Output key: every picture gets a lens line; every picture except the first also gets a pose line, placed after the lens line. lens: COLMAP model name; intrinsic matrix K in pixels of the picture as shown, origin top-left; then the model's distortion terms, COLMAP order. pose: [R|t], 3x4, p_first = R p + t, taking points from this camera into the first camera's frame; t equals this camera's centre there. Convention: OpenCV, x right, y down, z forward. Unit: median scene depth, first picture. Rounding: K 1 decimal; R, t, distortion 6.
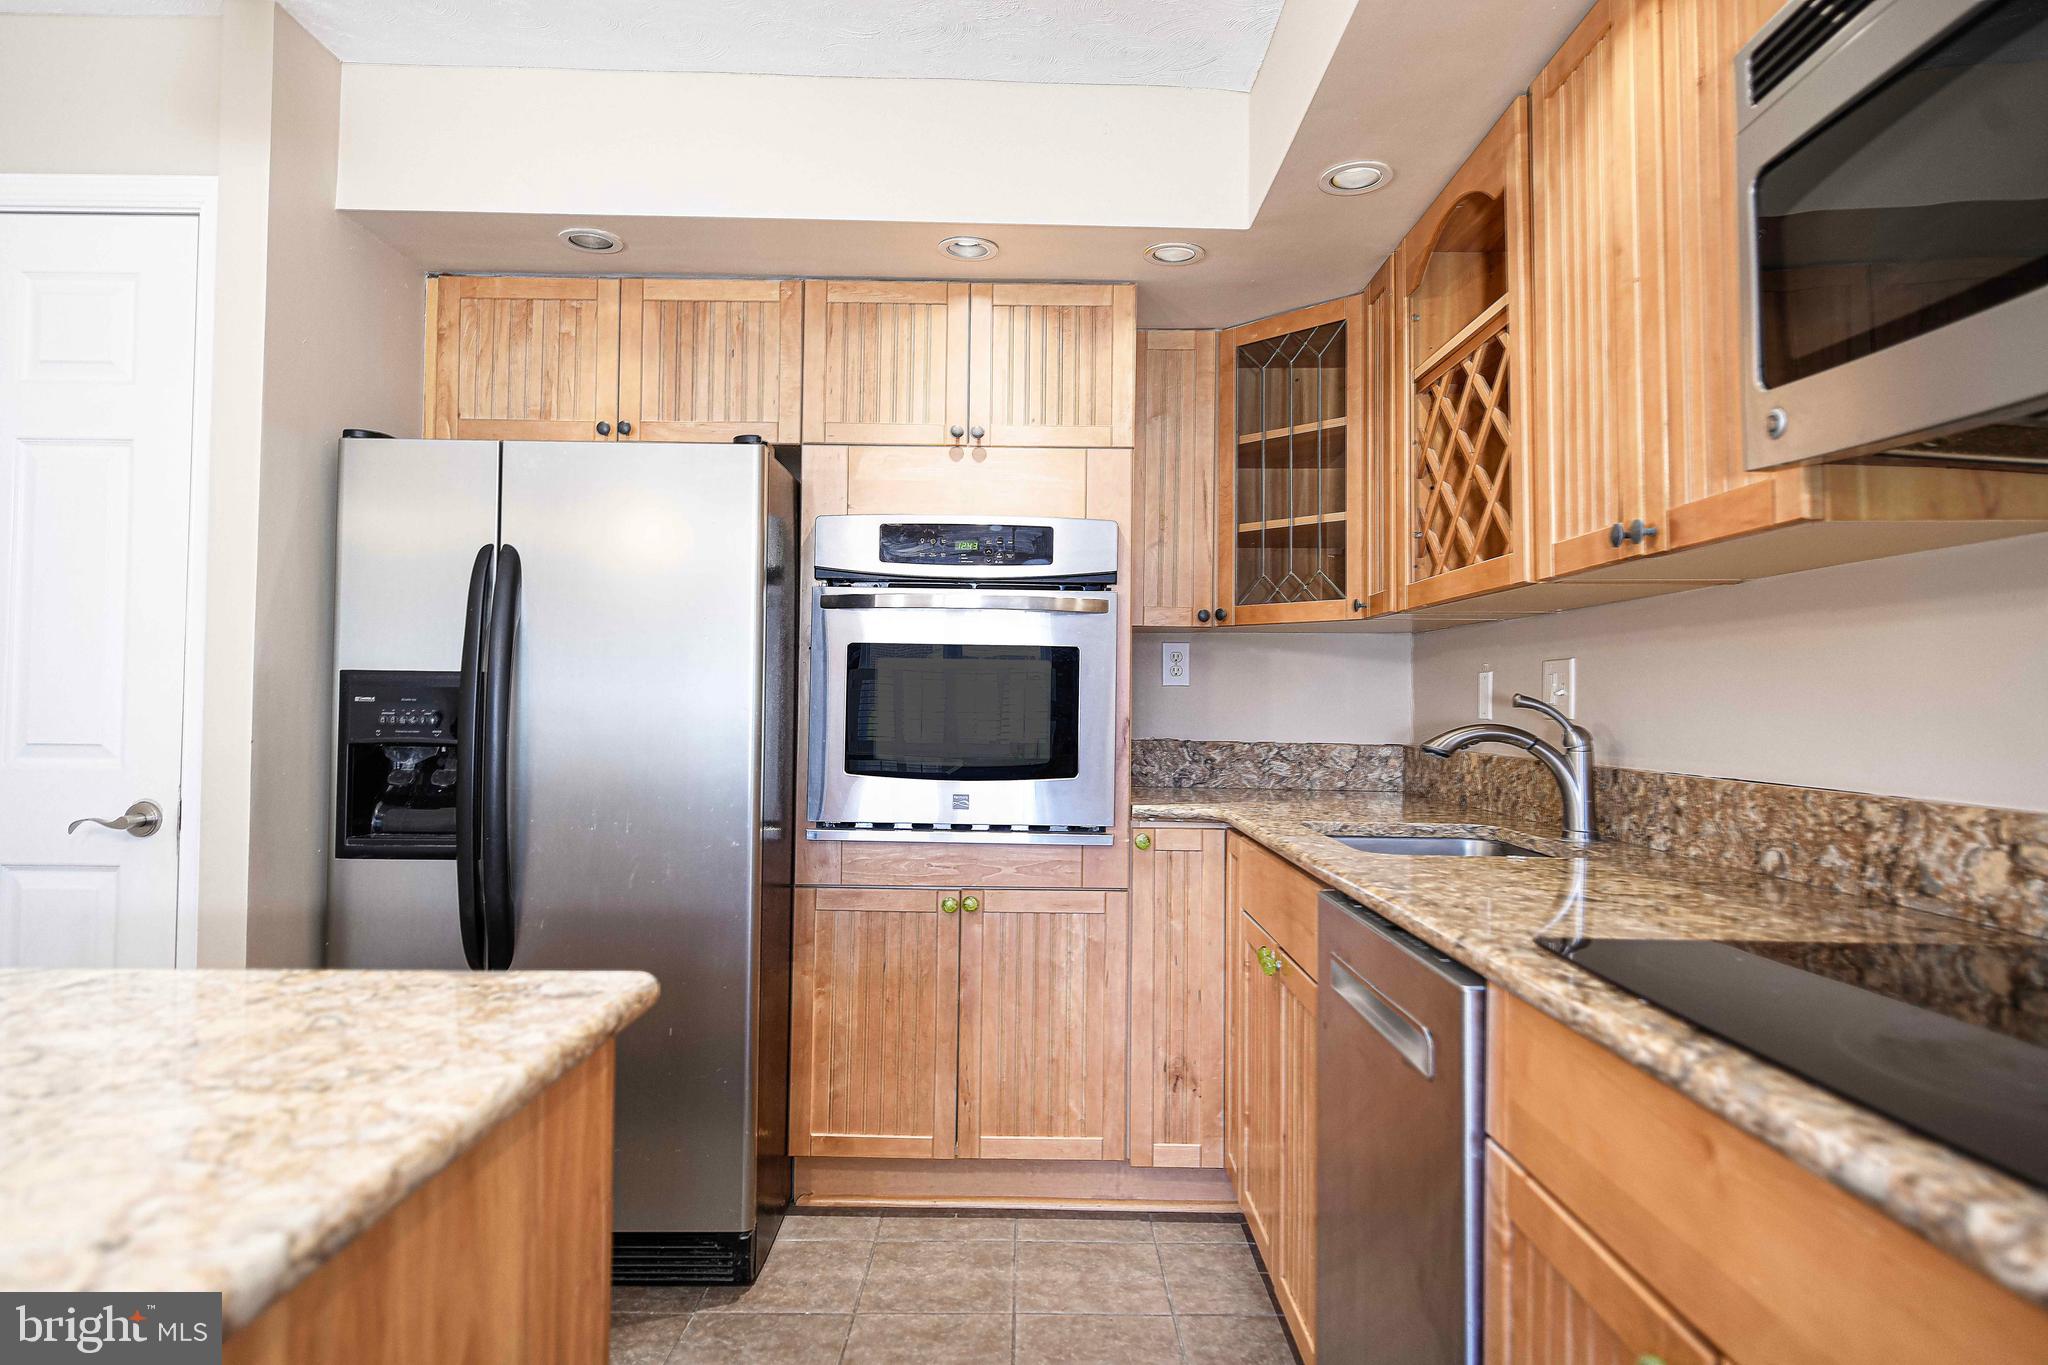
lens RADIAL K [[1170.6, 0, 1036.1], [0, 1170.6, 669.6], [0, 0, 1]] dist [-0.001580, -0.003839]
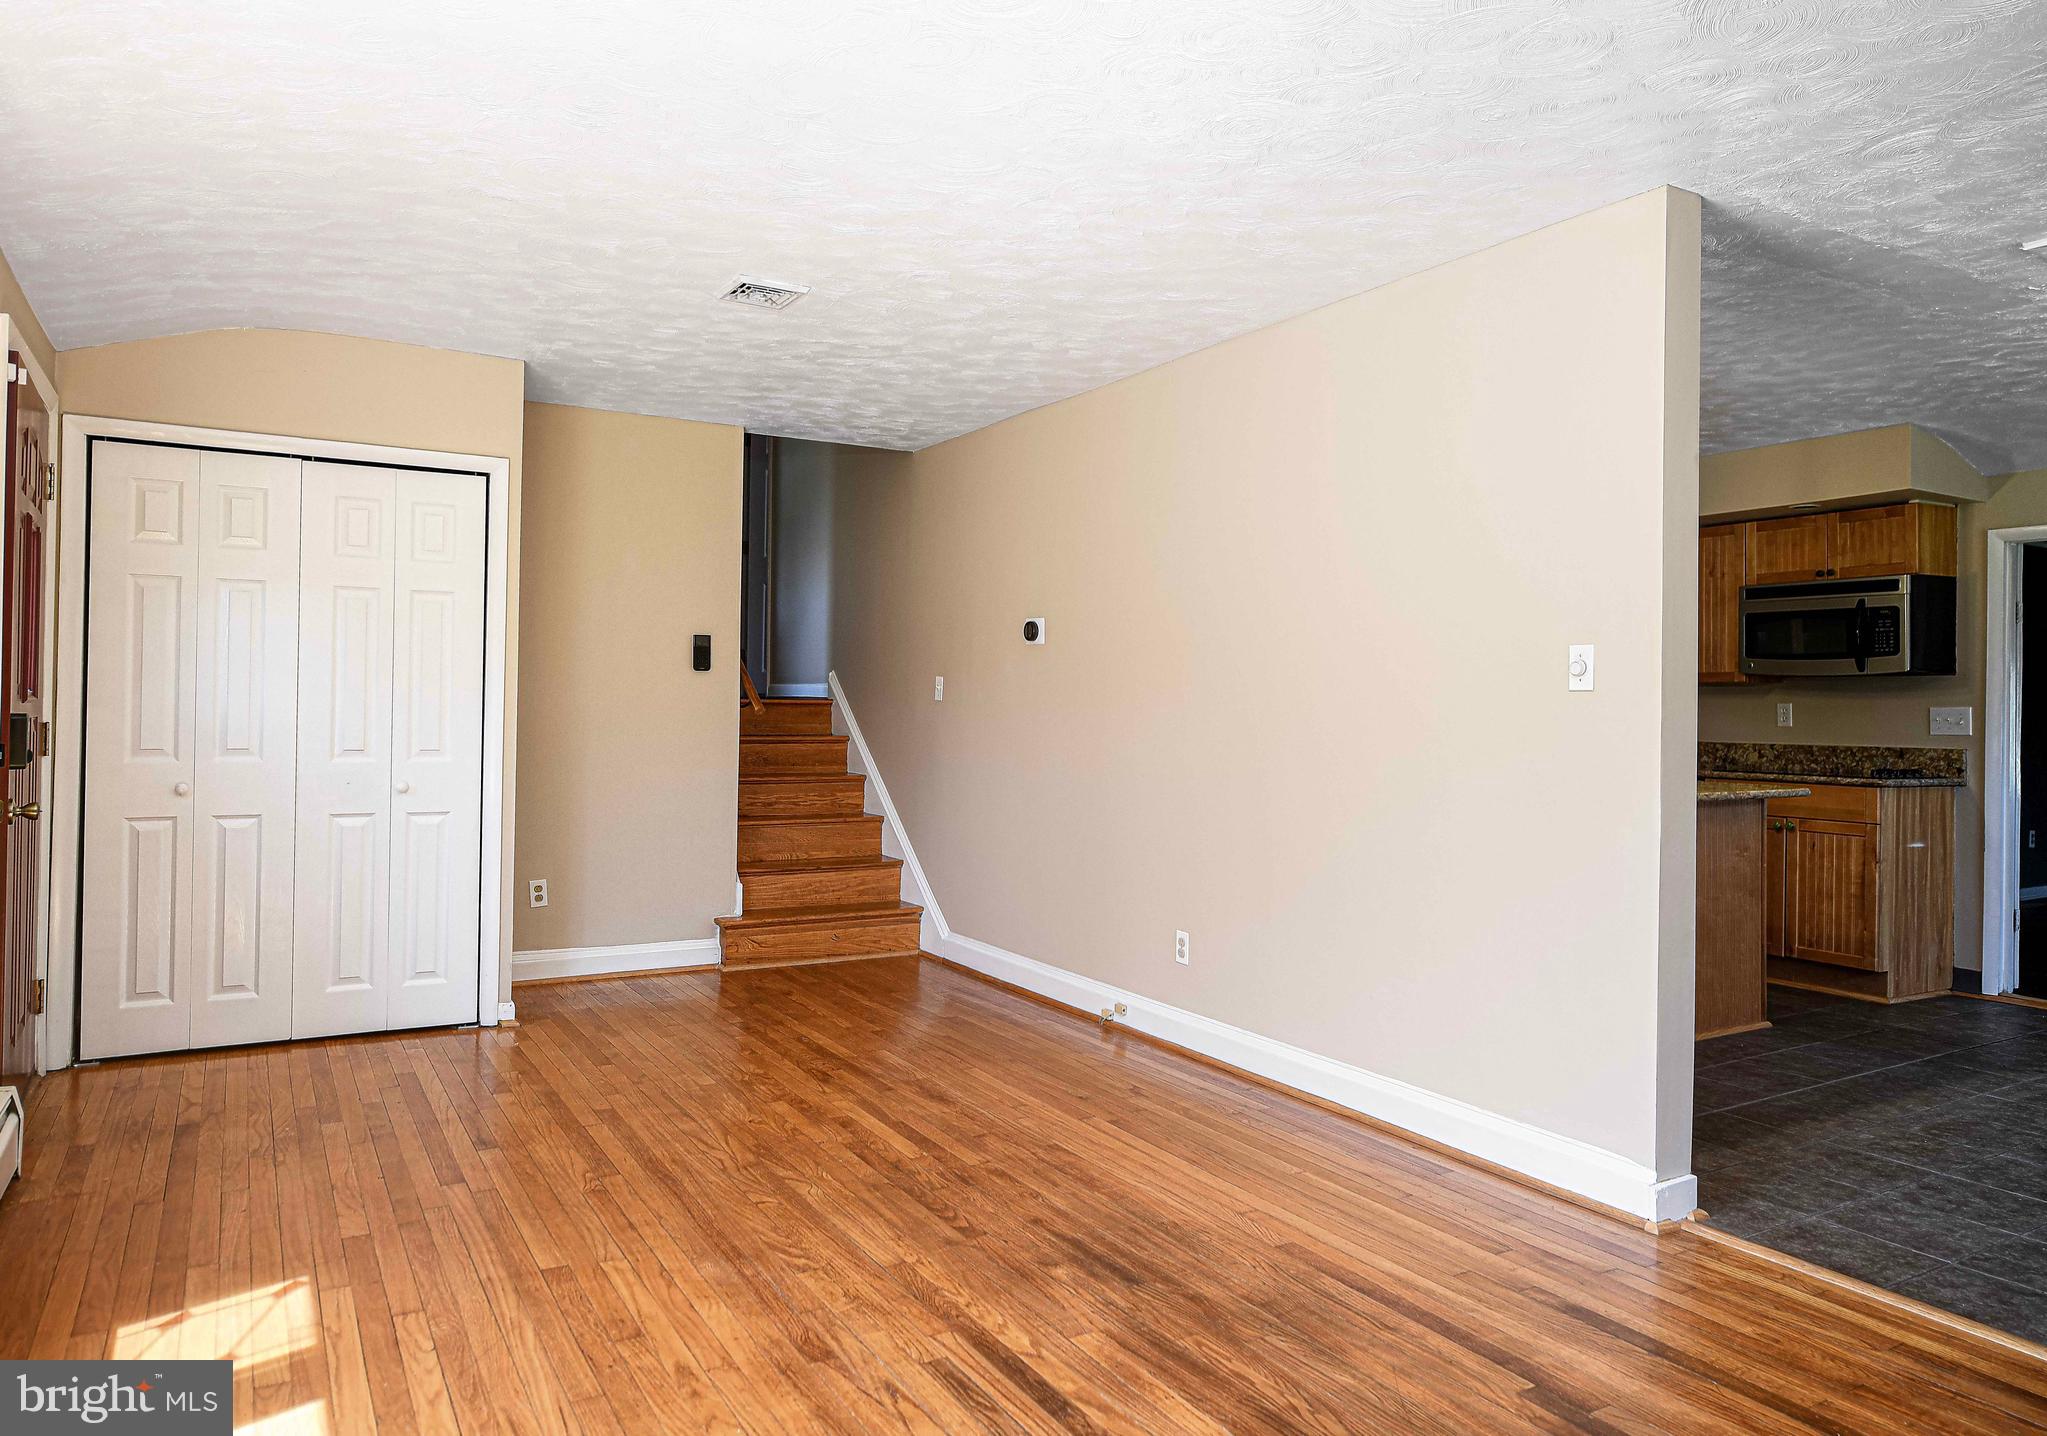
lens RADIAL K [[1332.4, 0, 1031.9], [0, 1332.4, 690.1], [0, 0, 1]] dist [-0.004005, 0.002323]
pose [[0.862785, 0.008286, 0.505503, -2.047043], [-0.019569, 0.999664, 0.017014, -0.058391], [-0.505192, -0.024572, 0.862657, -0.990154]]
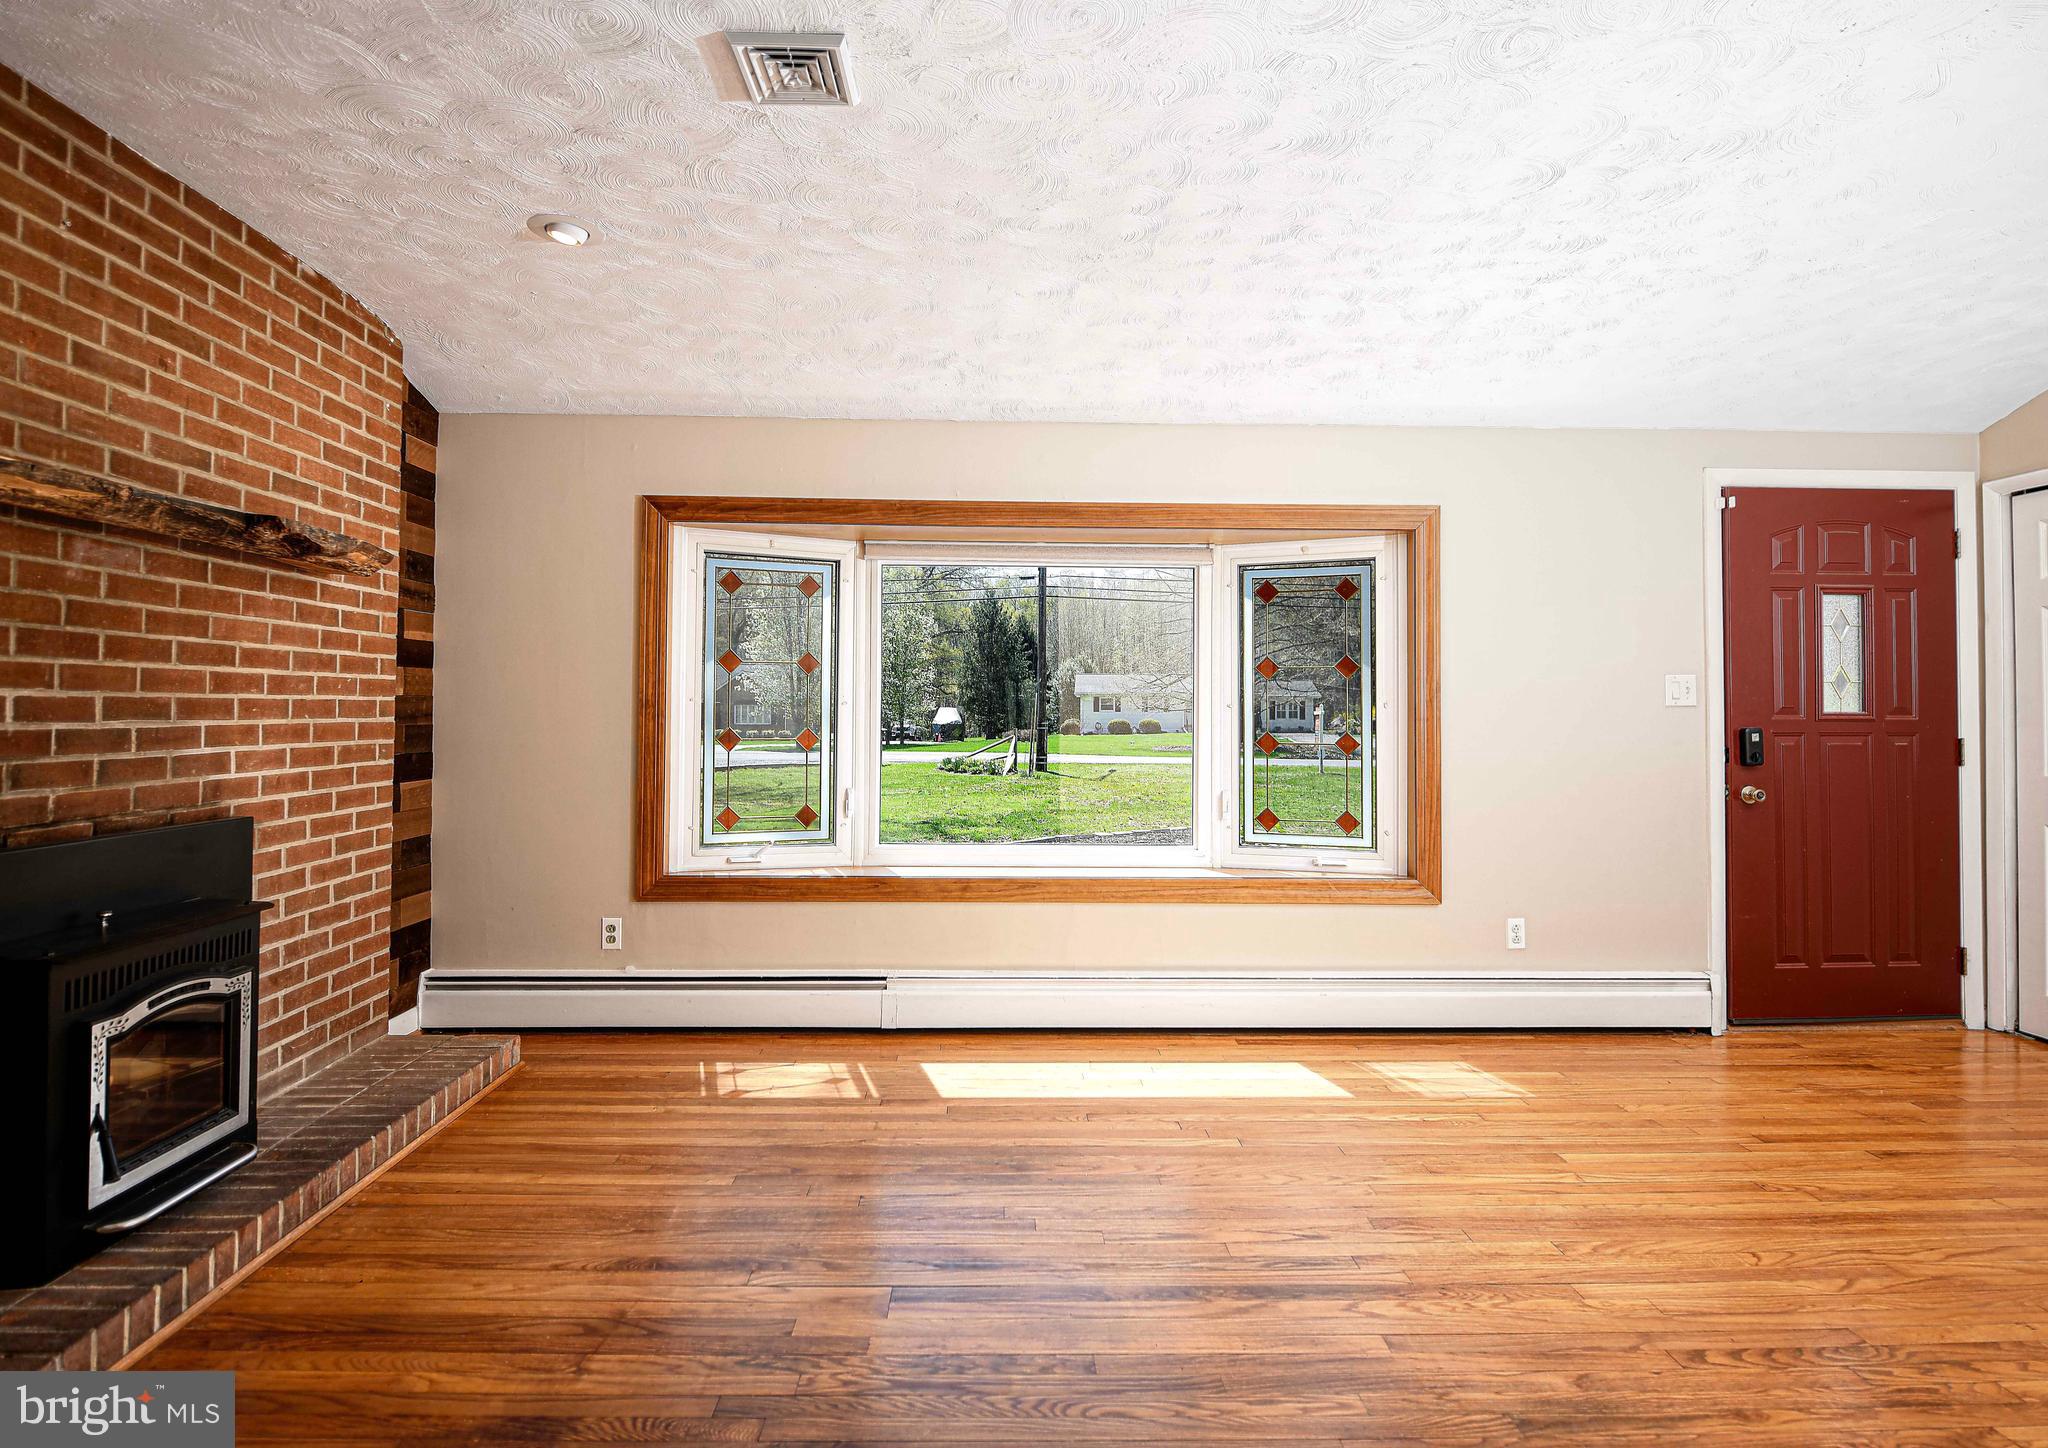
lens RADIAL K [[1051.3, 0, 1007.6], [0, 1051.3, 692.4], [0, 0, 1]] dist [-0.008775, -0.002416]
pose [[0.011914, -0.028418, -0.999525, -0.768475], [0.025197, 0.999287, -0.028111, -0.030201], [0.999611, -0.024851, 0.012622, -0.460512]]
